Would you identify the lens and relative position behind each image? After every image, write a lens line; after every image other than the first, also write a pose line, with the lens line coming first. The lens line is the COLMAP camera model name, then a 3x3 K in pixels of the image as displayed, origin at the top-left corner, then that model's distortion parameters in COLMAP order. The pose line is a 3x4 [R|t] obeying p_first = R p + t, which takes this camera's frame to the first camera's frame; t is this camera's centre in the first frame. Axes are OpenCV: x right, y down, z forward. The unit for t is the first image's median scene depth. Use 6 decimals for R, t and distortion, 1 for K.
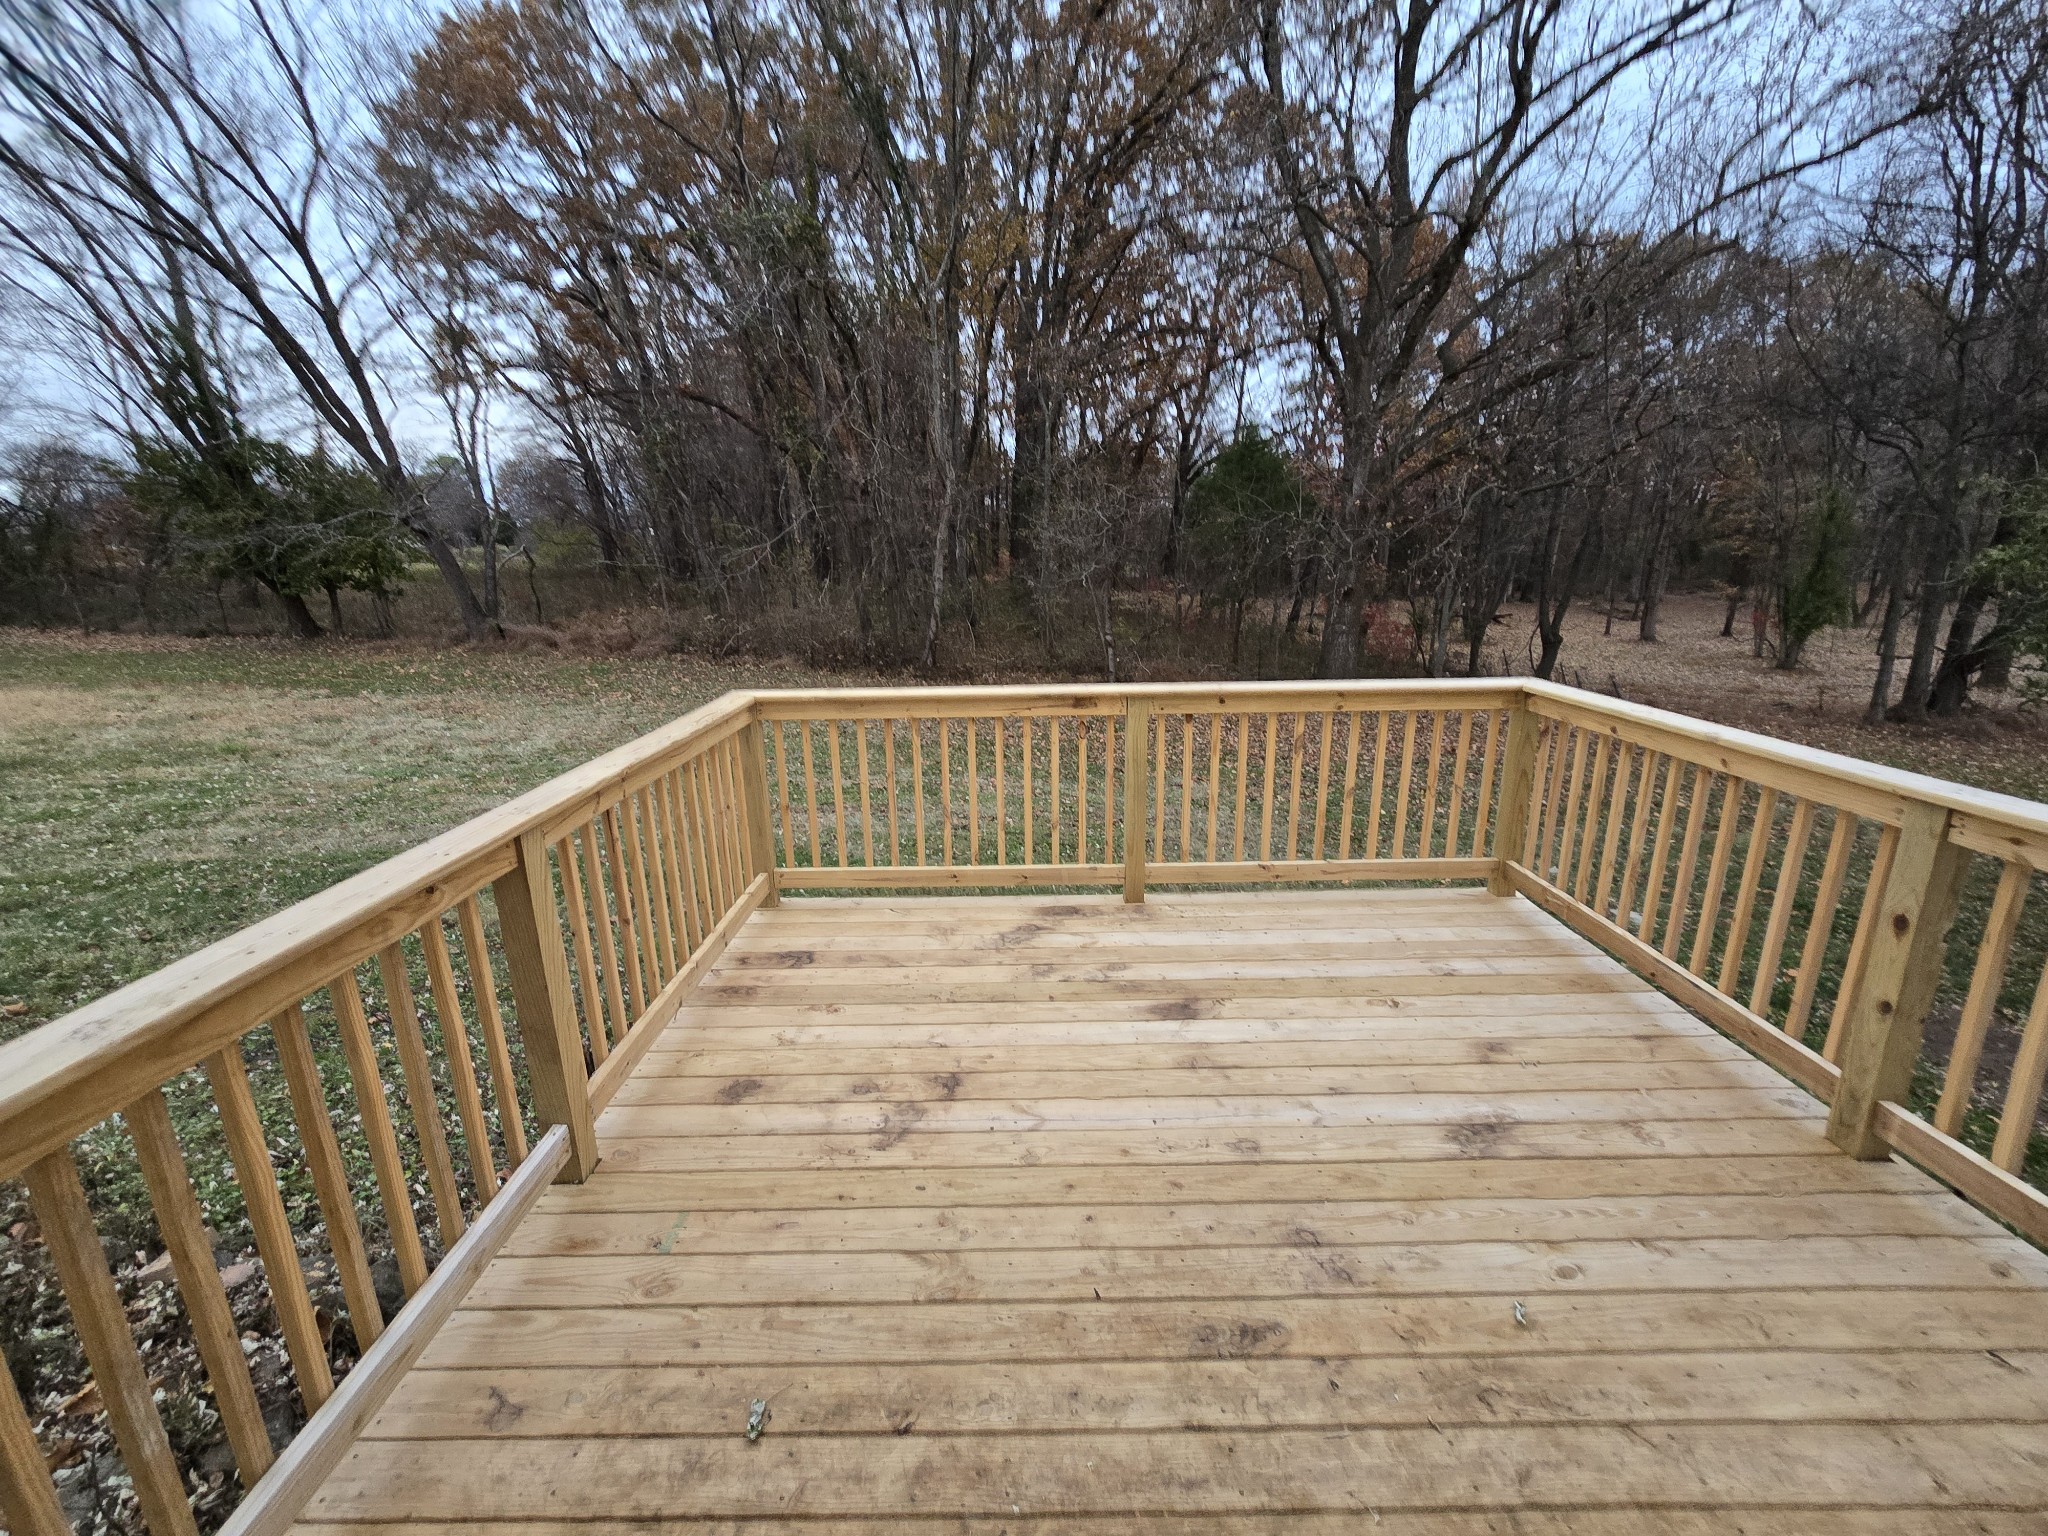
lens RADIAL K [[838.6, 0, 1021.6], [0, 838.6, 782.8], [0, 0, 1]] dist [-0.002183, -0.000360]
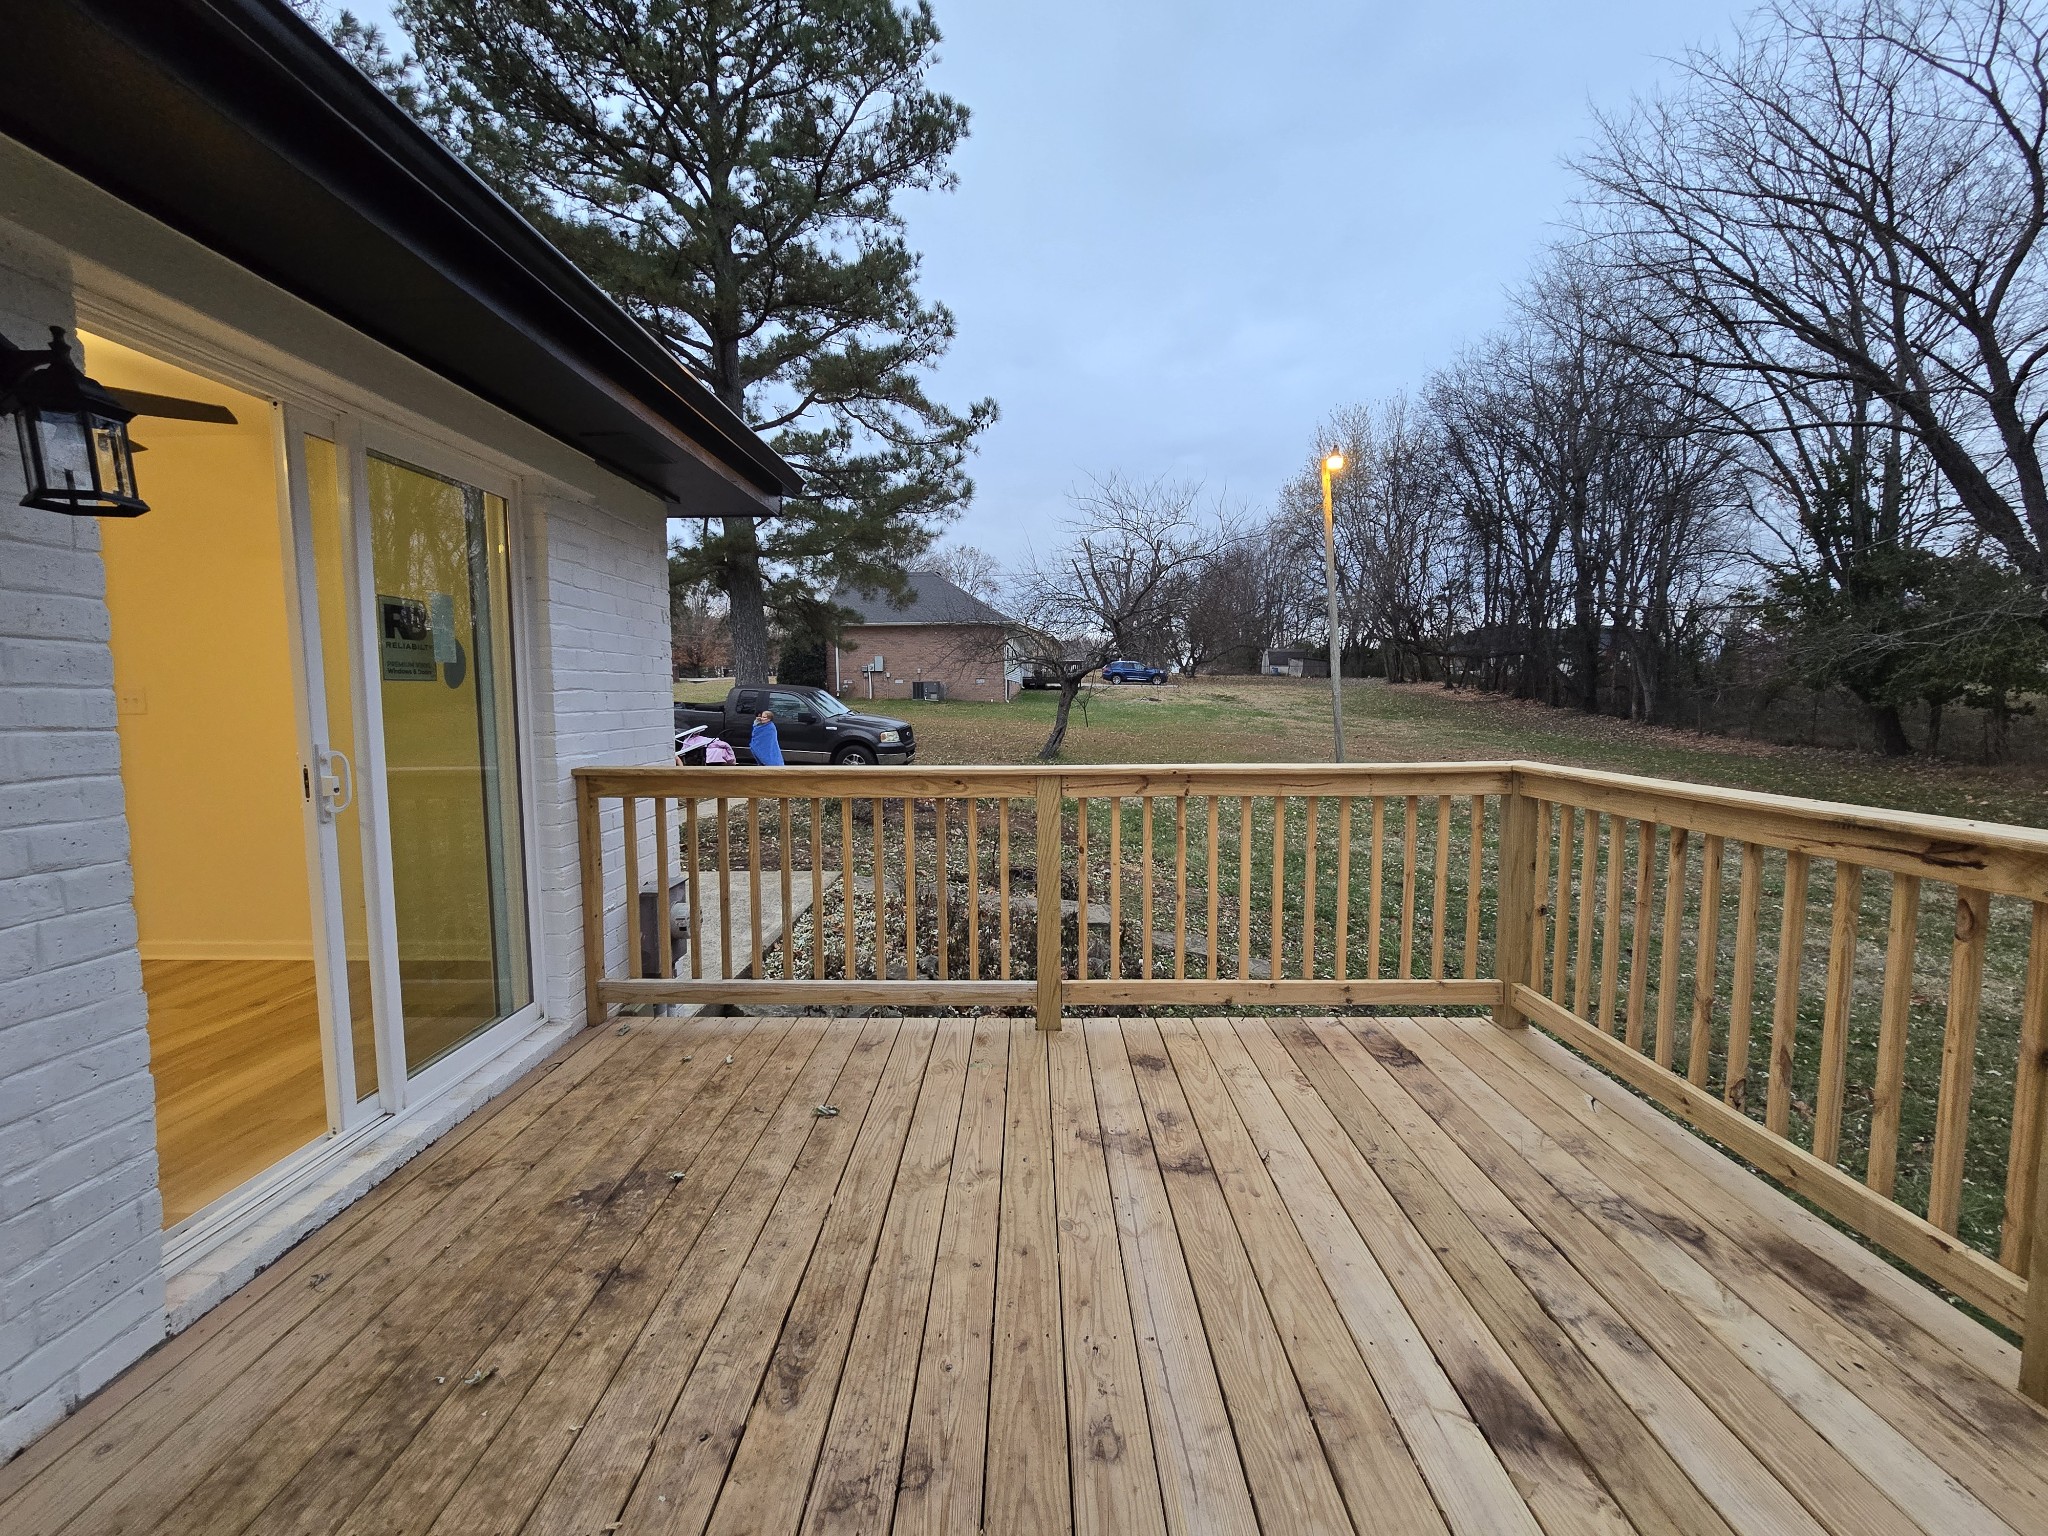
lens RADIAL K [[839.6, 0, 1016.5], [0, 839.6, 765.1], [0, 0, 1]] dist [-0.009566, 0.003136]
pose [[-0.013823, 0.100547, -0.994836, 0.116536], [-0.258597, 0.960723, 0.100693, -0.012878], [0.965886, 0.258653, 0.012721, 0.111958]]
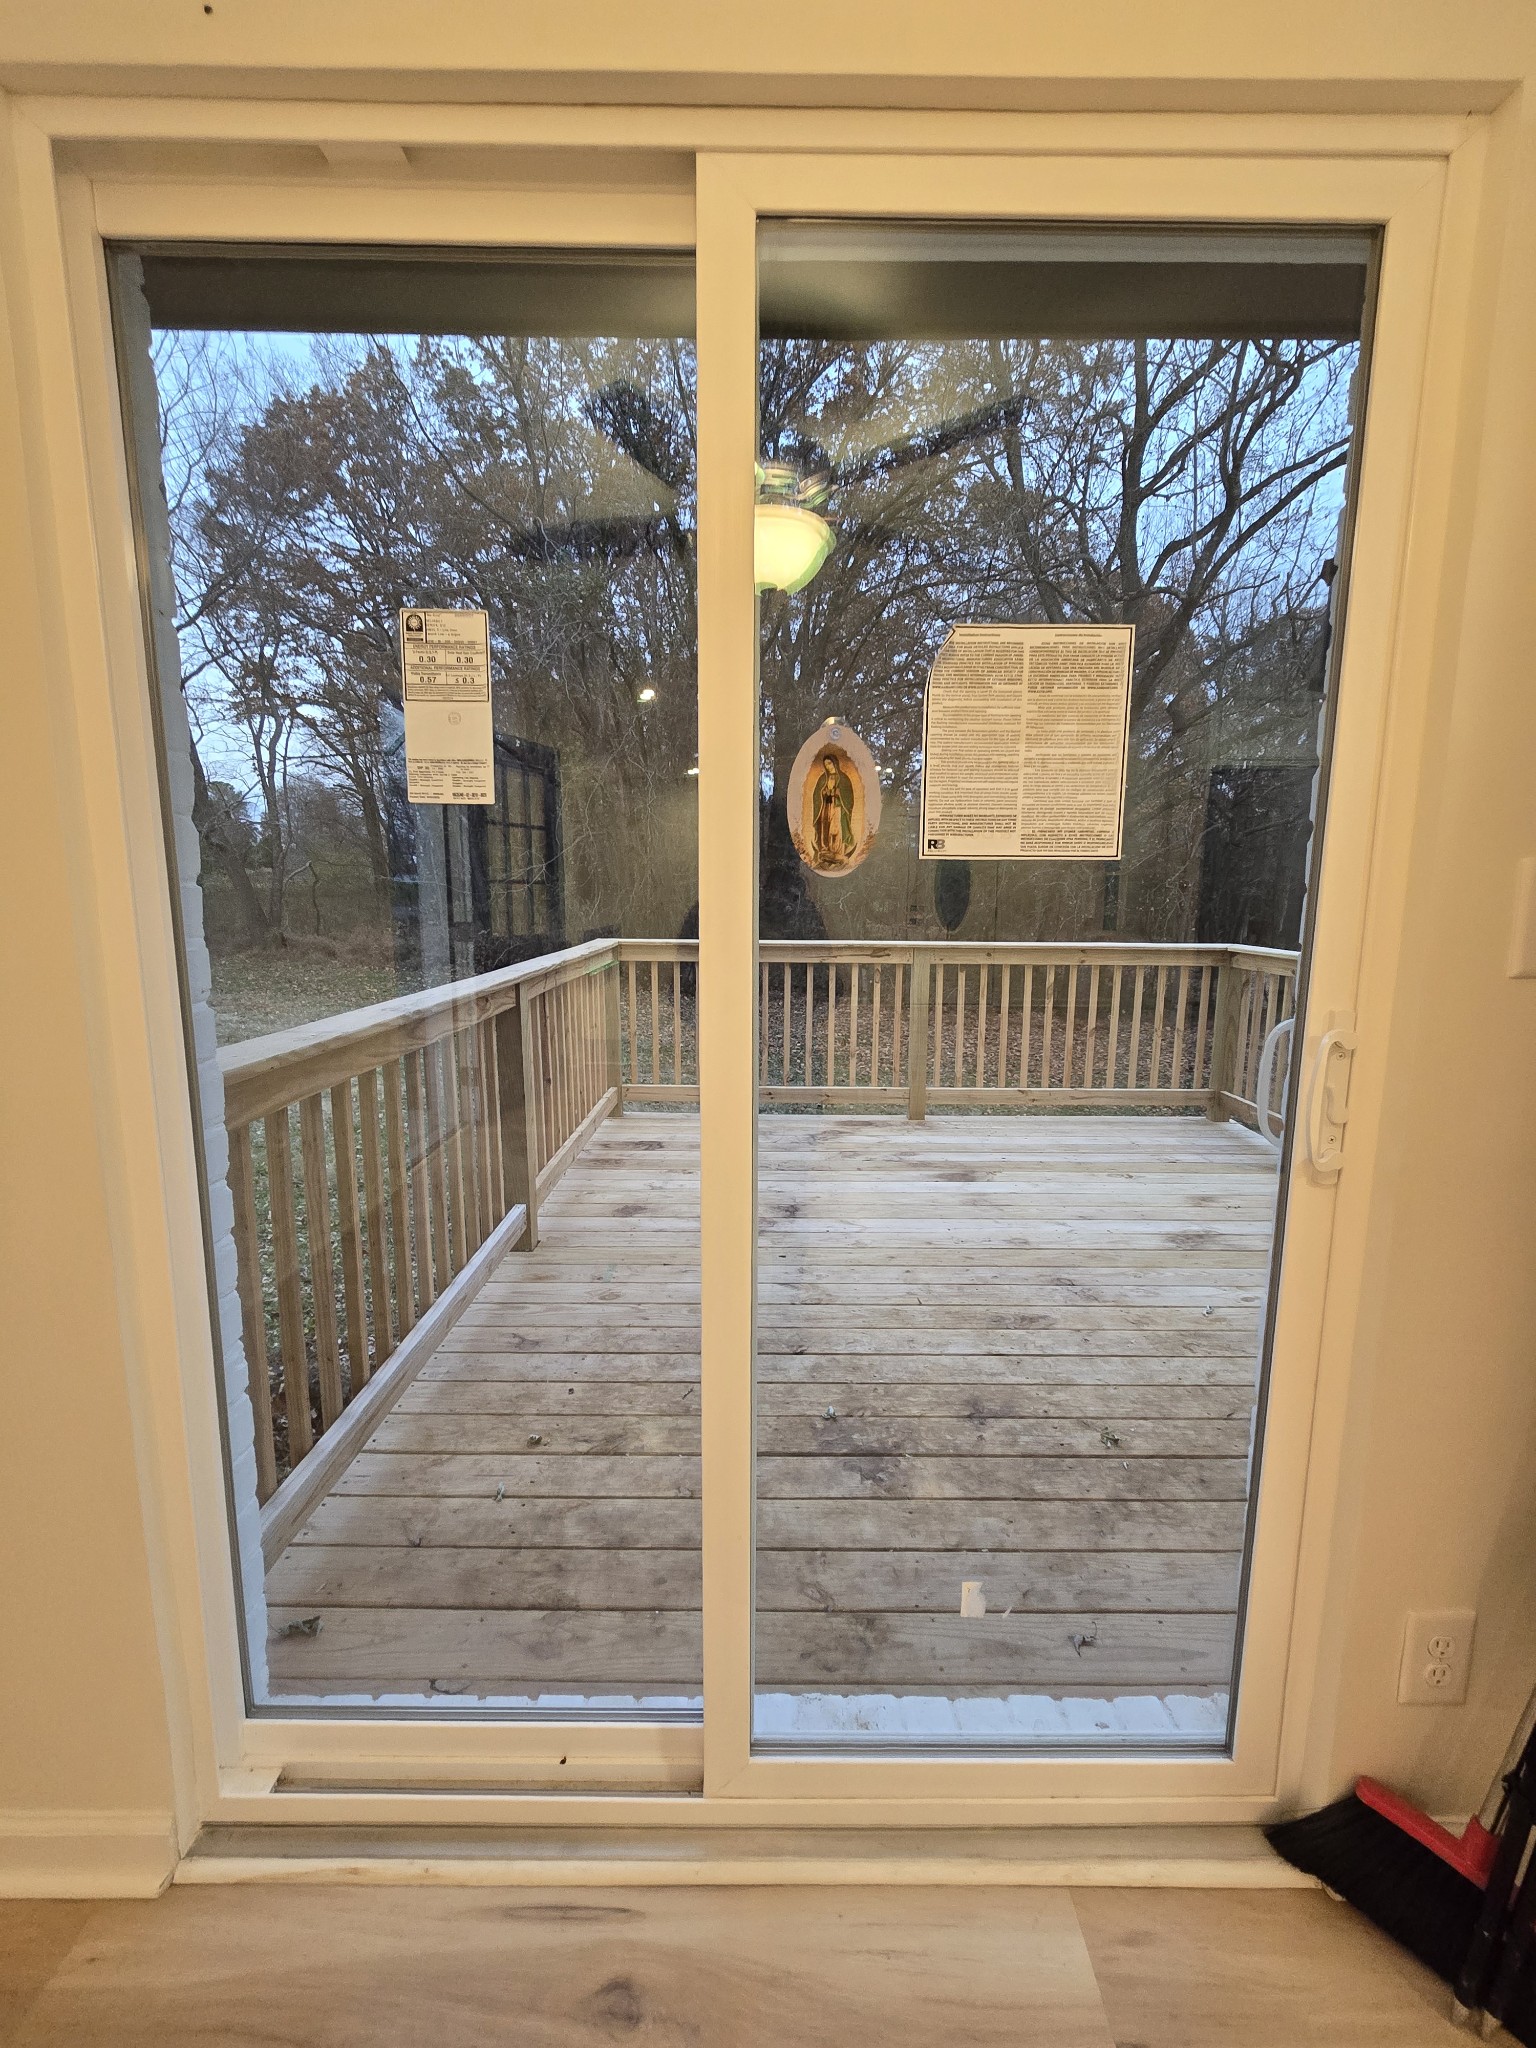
lens RADIAL K [[838.6, 0, 768.0], [0, 838.6, 1024.0], [0, 0, 1]] dist [-0.002183, -0.000360]
pose [[0.999710, 0.024059, 0.001309, -0.020446], [-0.023777, 0.993866, -0.108007, 0.033713], [-0.003900, 0.107945, 0.994149, -0.053164]]
